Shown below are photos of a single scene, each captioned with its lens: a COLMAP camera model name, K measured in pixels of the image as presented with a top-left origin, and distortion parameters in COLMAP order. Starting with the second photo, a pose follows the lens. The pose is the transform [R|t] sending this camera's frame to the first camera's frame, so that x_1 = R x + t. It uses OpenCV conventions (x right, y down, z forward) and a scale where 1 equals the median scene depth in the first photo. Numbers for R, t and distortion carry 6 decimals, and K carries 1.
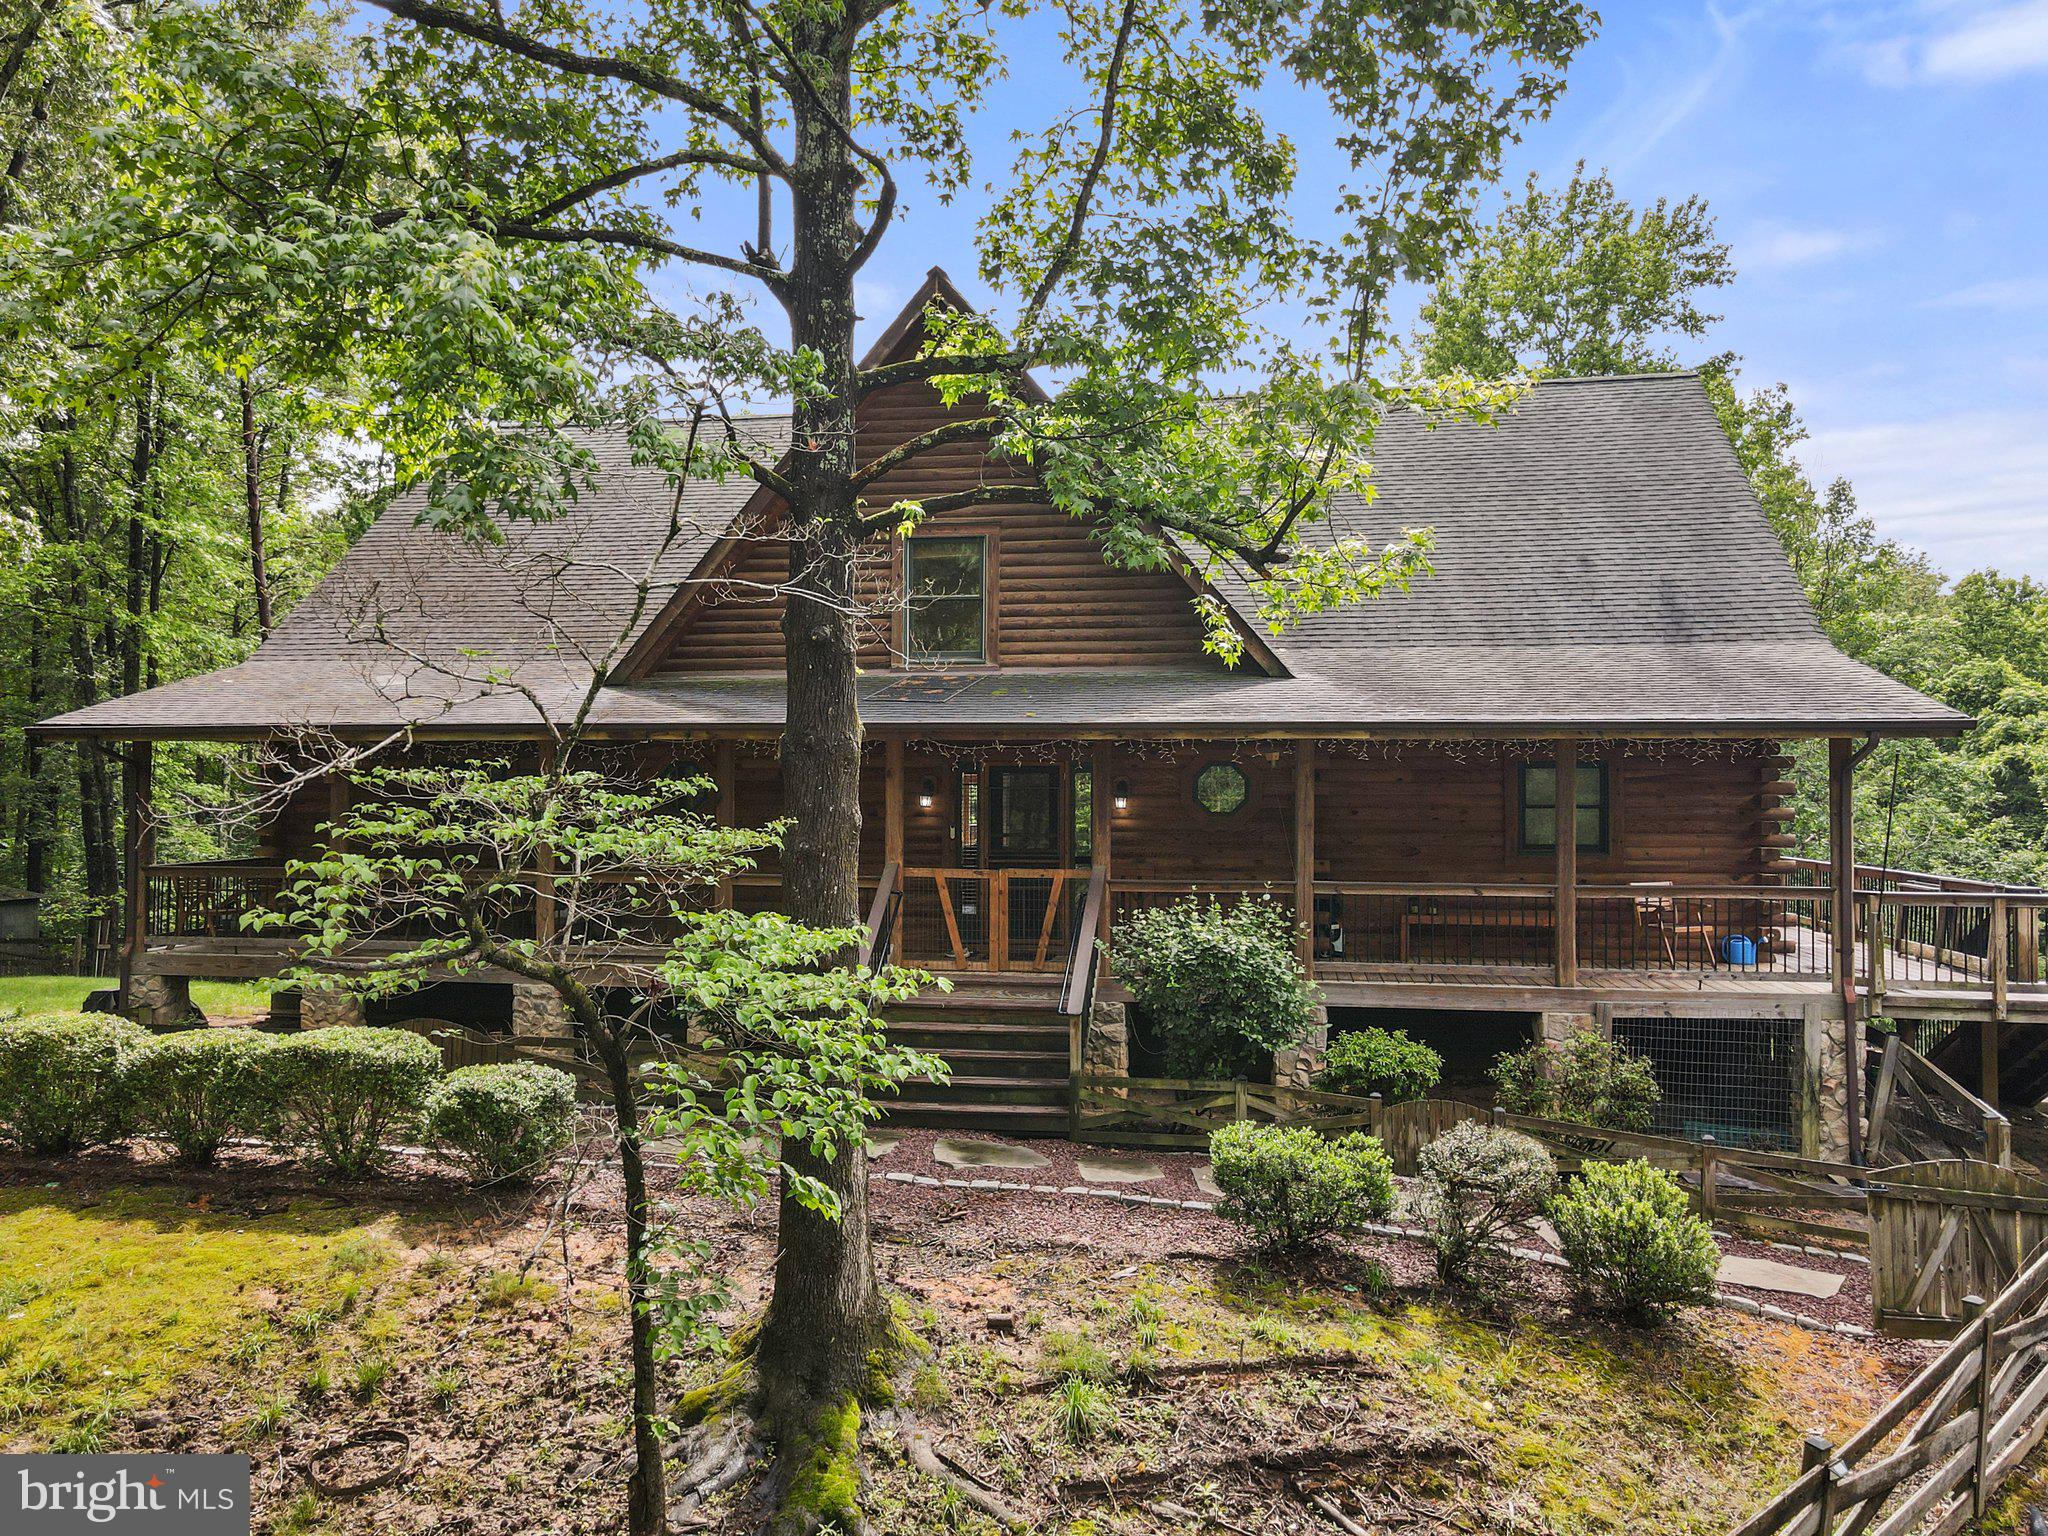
lens RADIAL K [[1494.8, 0, 1029.3], [0, 1494.8, 759.0], [0, 0, 1]] dist [0.013901, -0.000774]
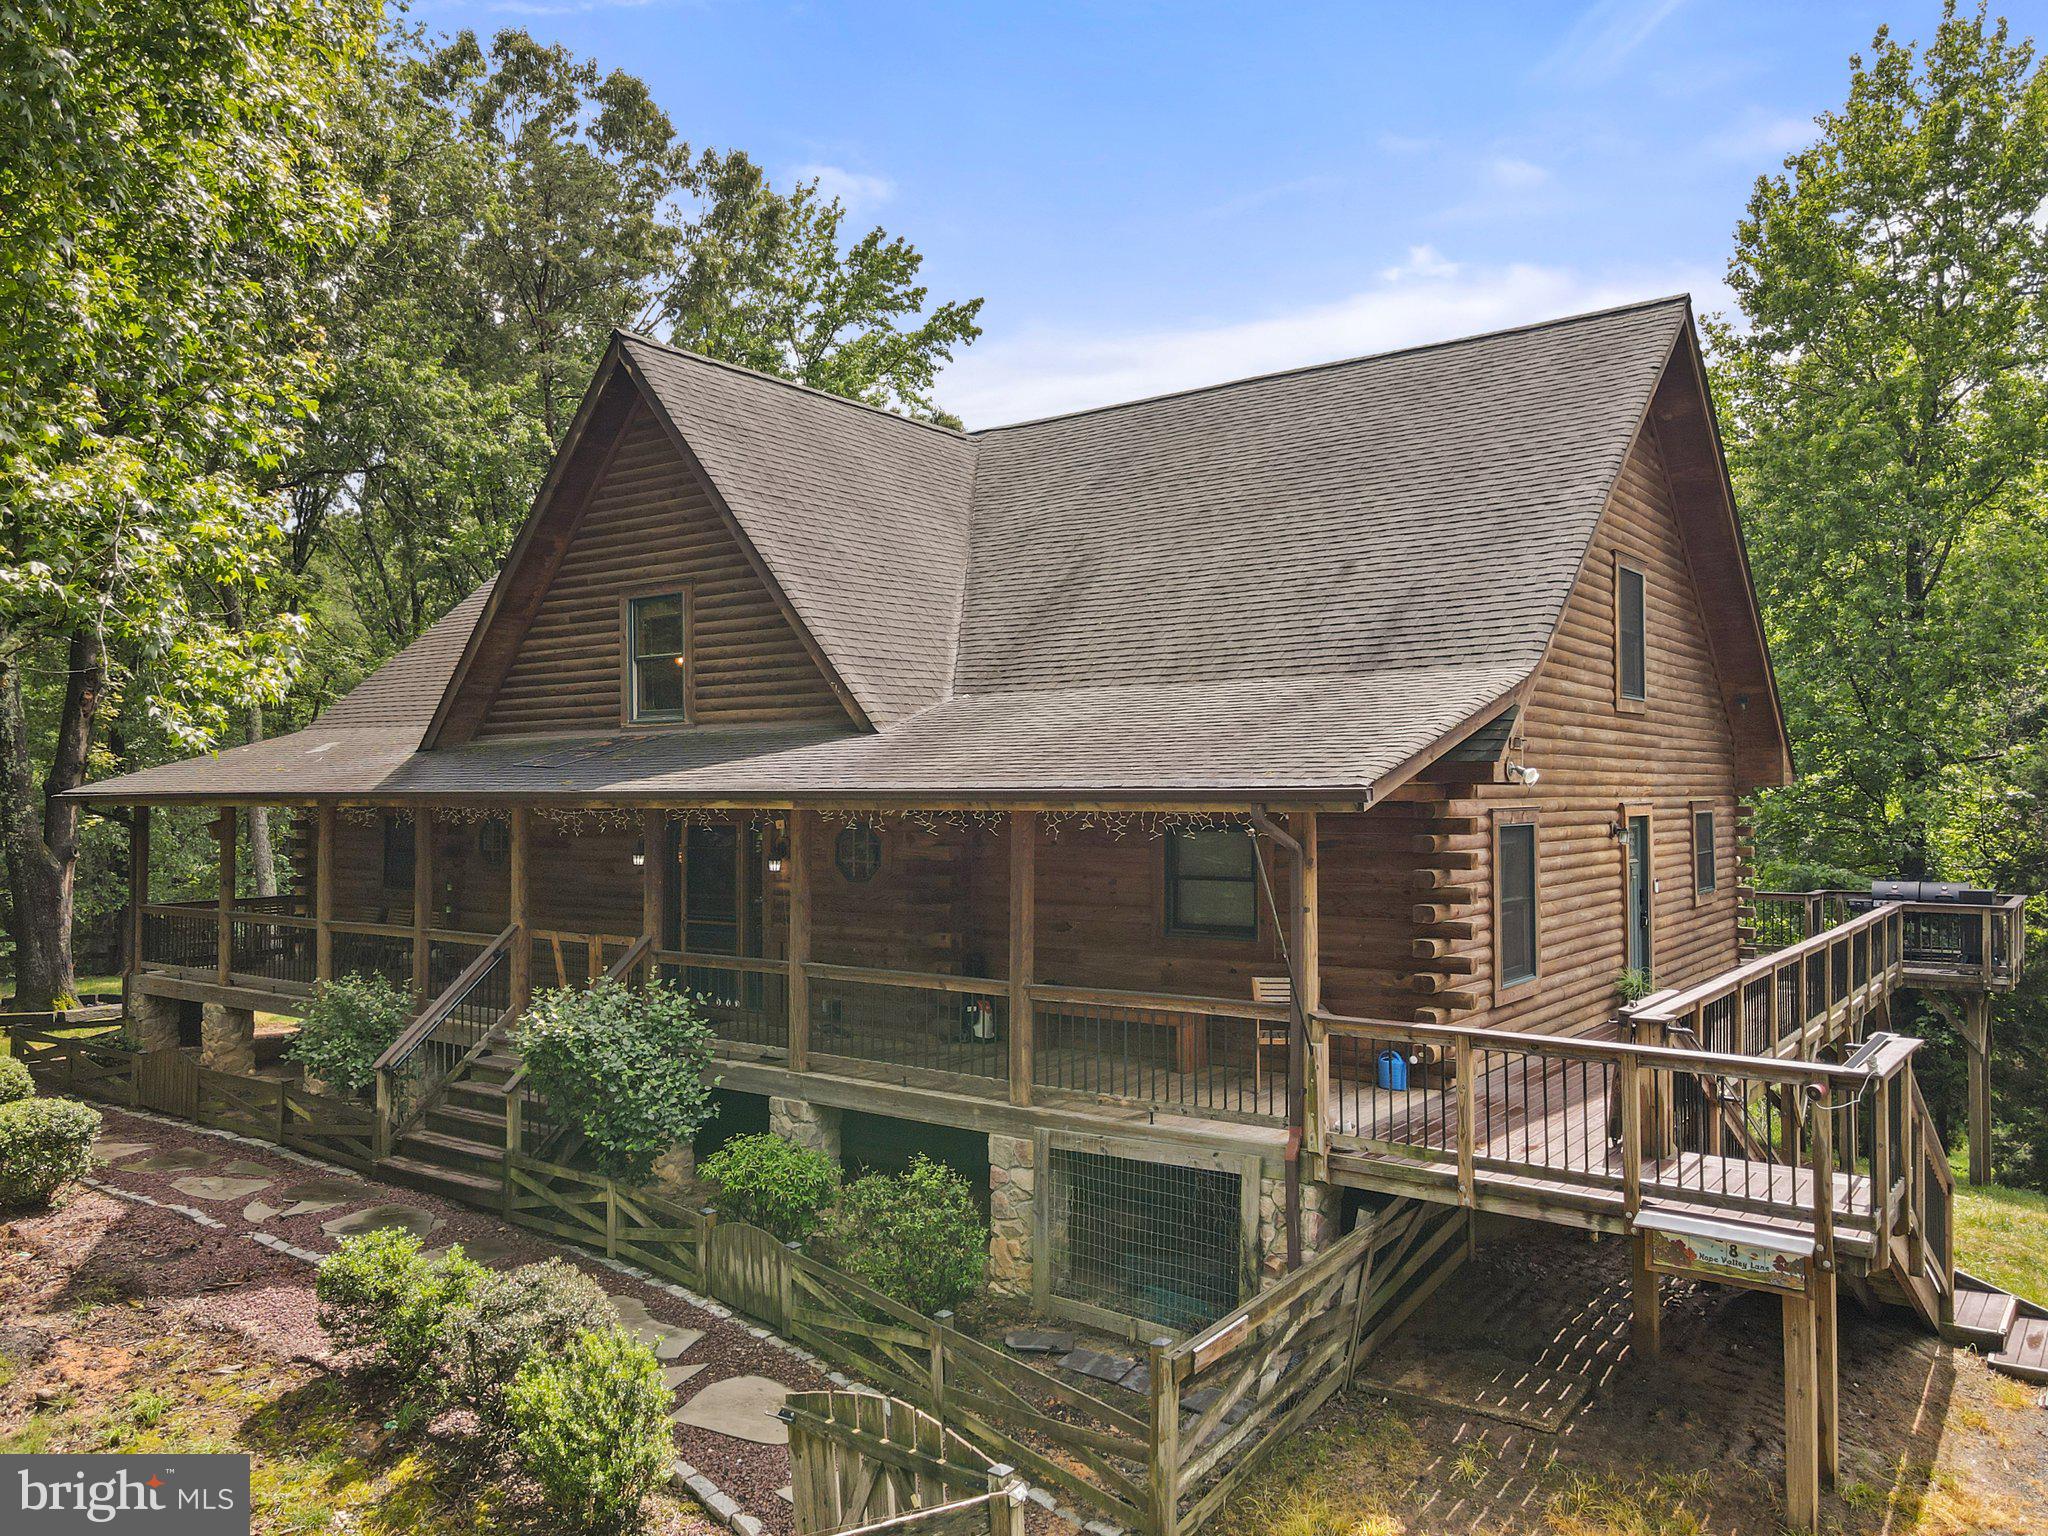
lens RADIAL K [[1494.8, 0, 1030.1], [0, 1494.8, 787.7], [0, 0, 1]] dist [0.013901, -0.000774]
pose [[0.893358, -0.009297, -0.449249, 0.752371], [0.017364, 0.999753, 0.013840, -0.036376], [0.449010, -0.020165, 0.893299, 0.267574]]
